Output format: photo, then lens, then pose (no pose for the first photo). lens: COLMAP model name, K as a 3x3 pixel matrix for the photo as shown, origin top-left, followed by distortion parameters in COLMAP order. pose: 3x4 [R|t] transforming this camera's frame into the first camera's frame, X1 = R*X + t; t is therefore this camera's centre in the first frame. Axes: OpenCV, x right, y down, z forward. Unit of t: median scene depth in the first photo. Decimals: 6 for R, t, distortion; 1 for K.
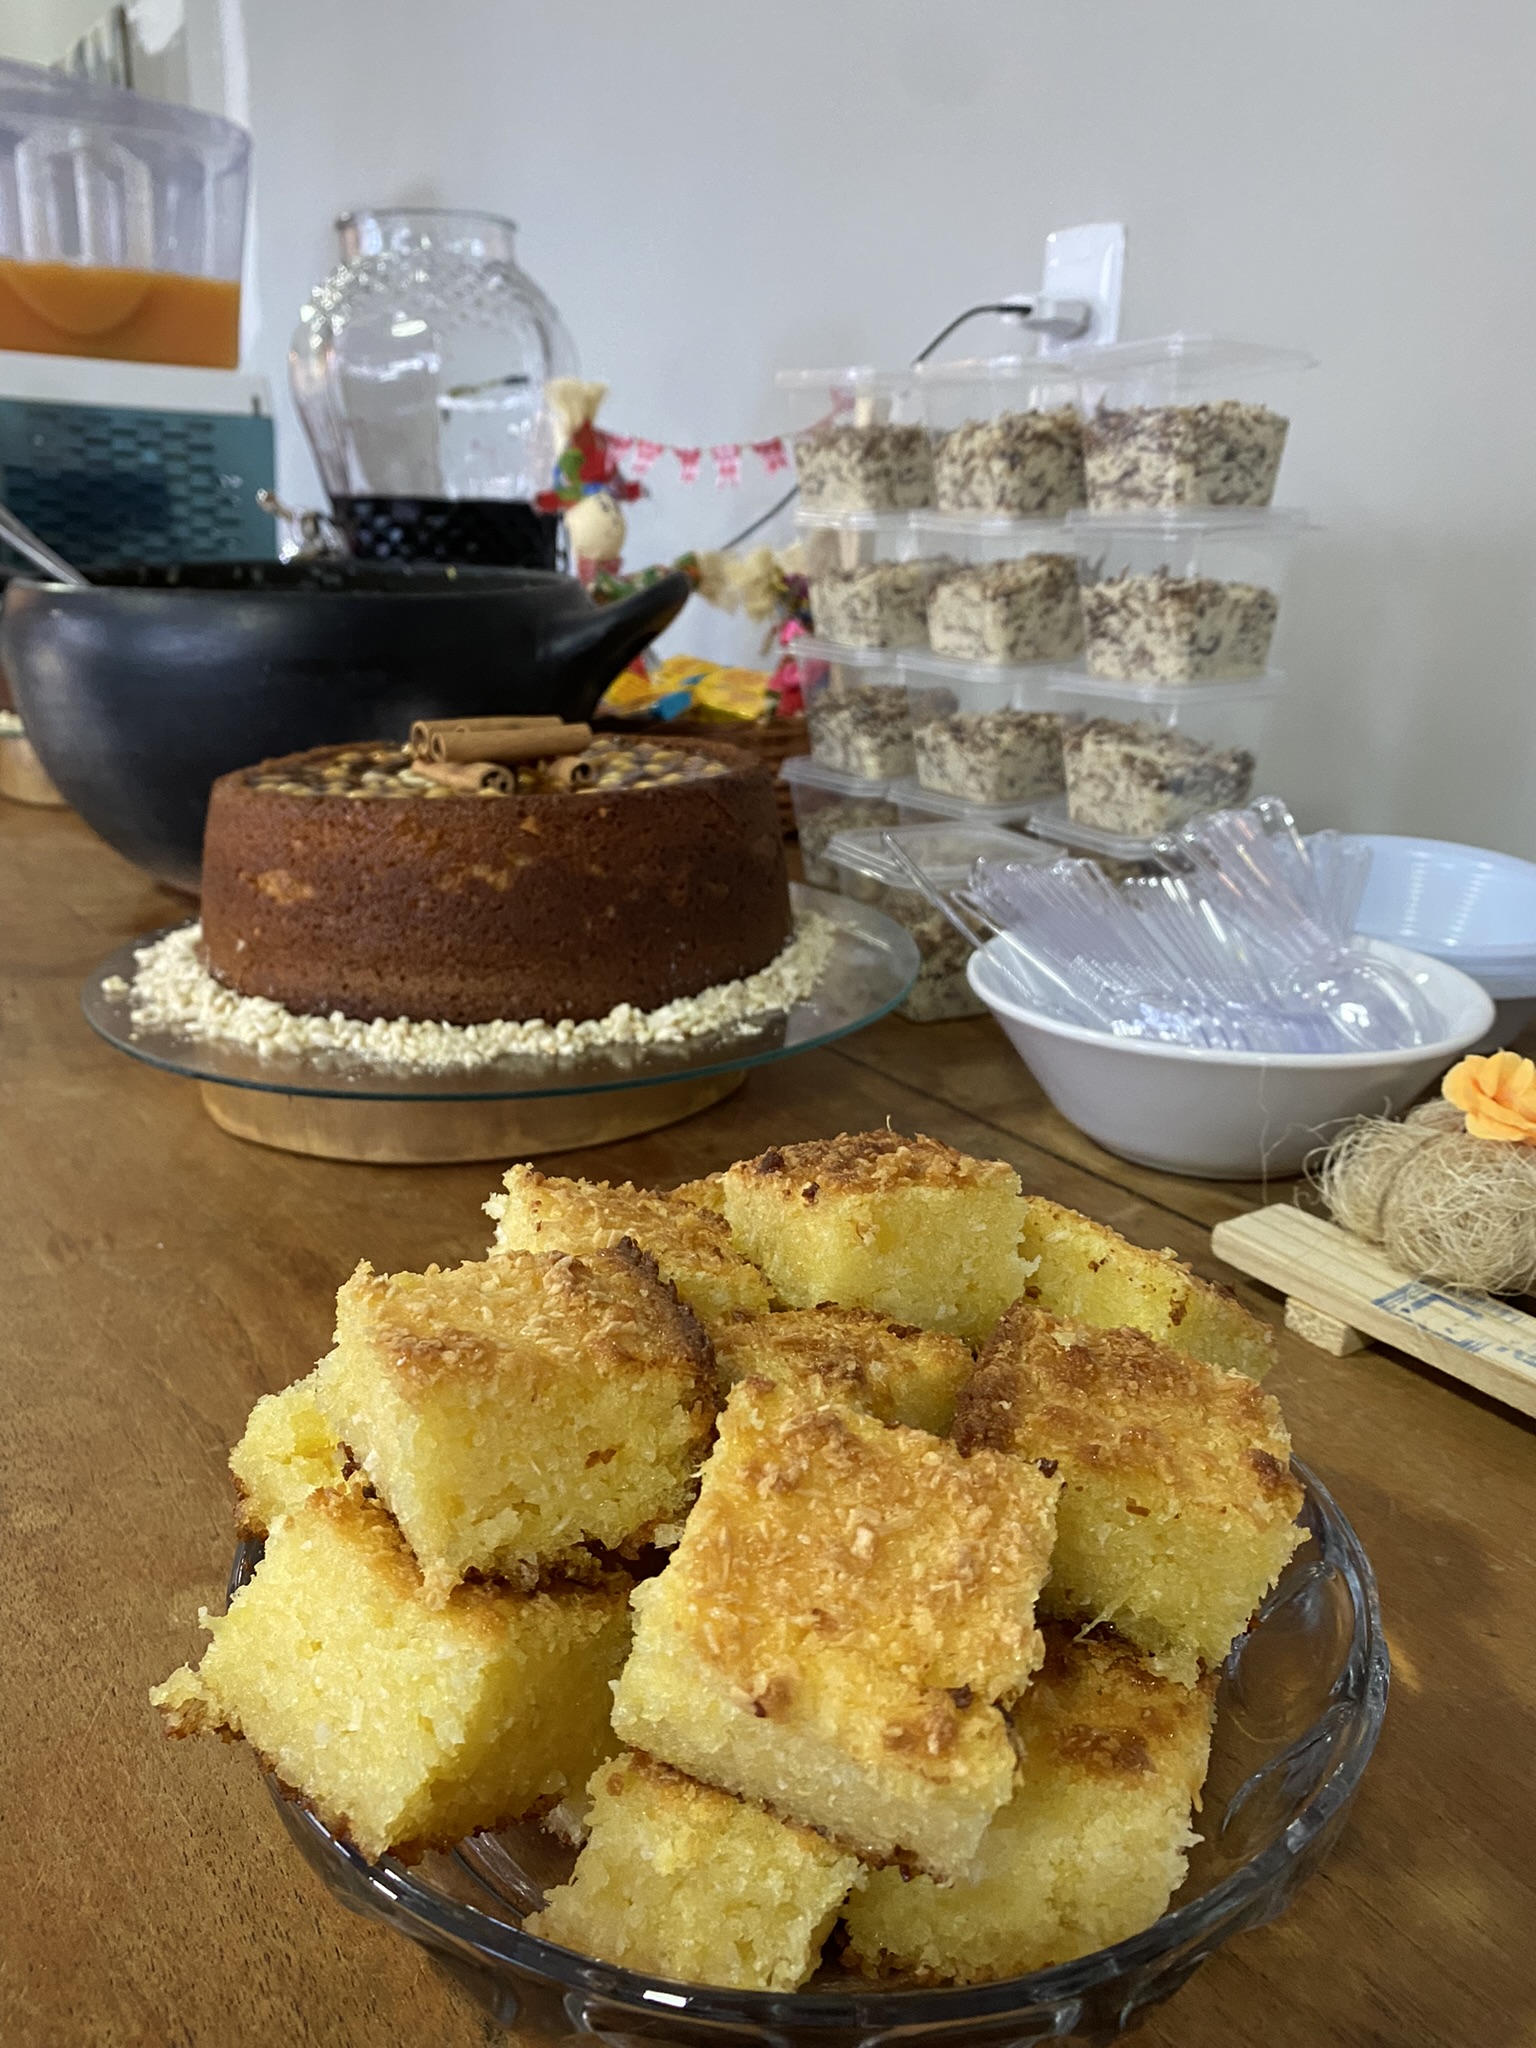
lens RADIAL K [[1599.6, 0, 778.4], [0, 1599.6, 1024.2], [0, 0, 1]] dist [-0.001655, 0.000743]
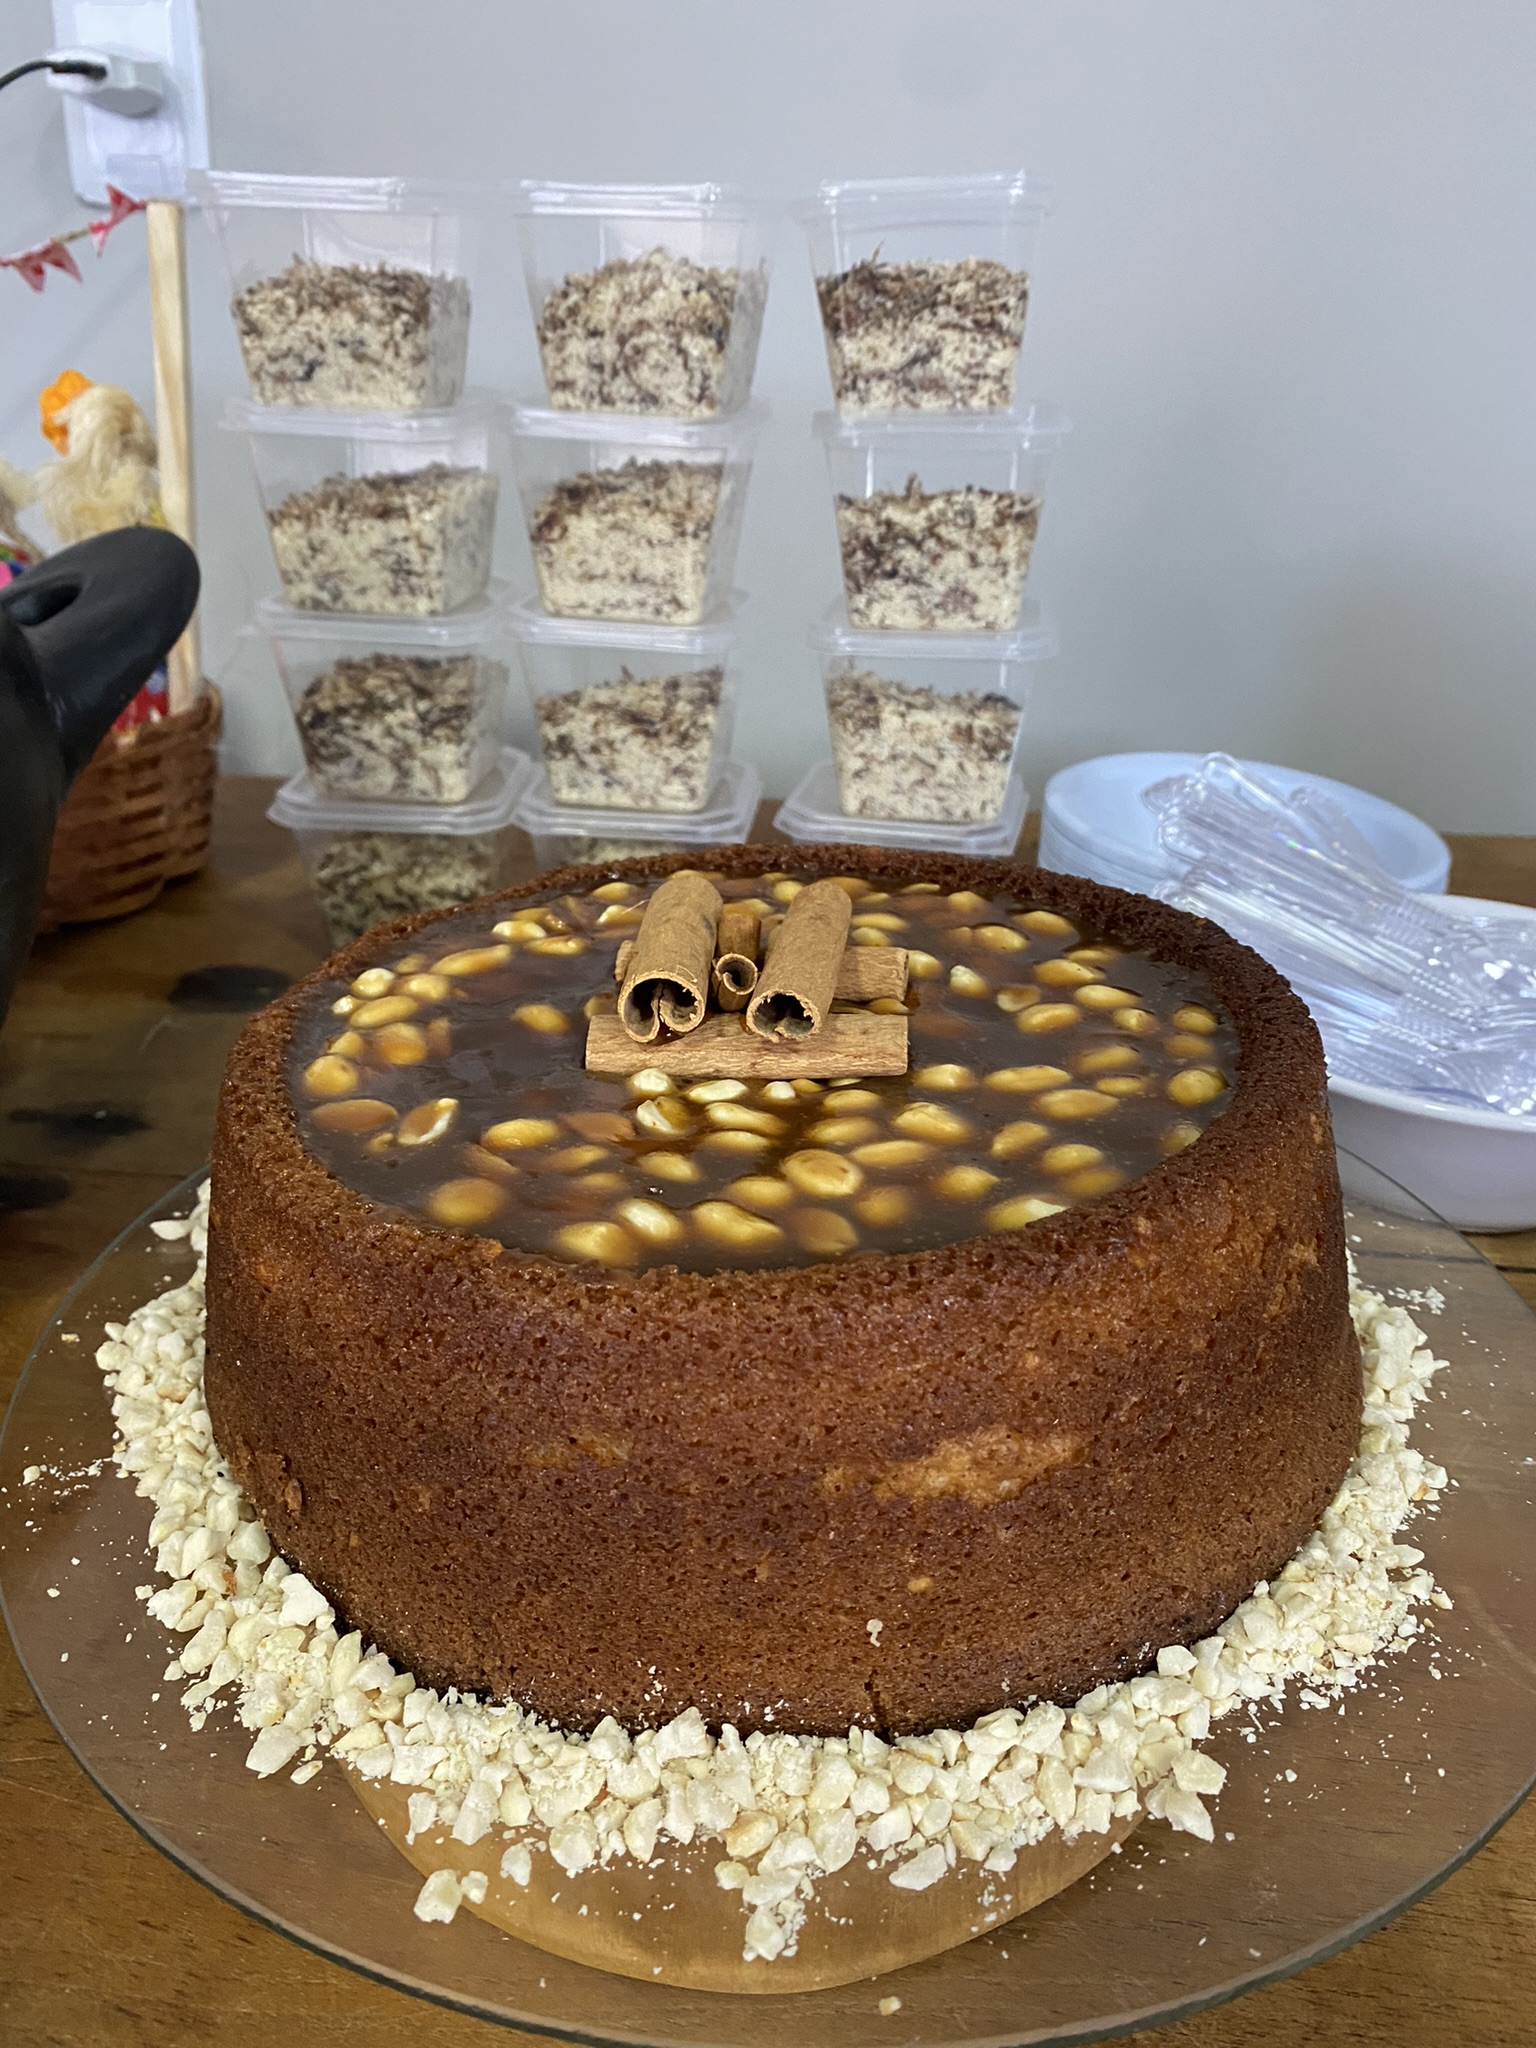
lens RADIAL K [[1599.6, 0, 767.0], [0, 1599.6, 1025.9], [0, 0, 1]] dist [-0.001655, 0.000743]
pose [[0.672312, -0.305813, 0.674147, -0.417530], [0.227334, 0.951968, 0.205126, -0.207603], [-0.704497, 0.015348, 0.709541, 0.500603]]
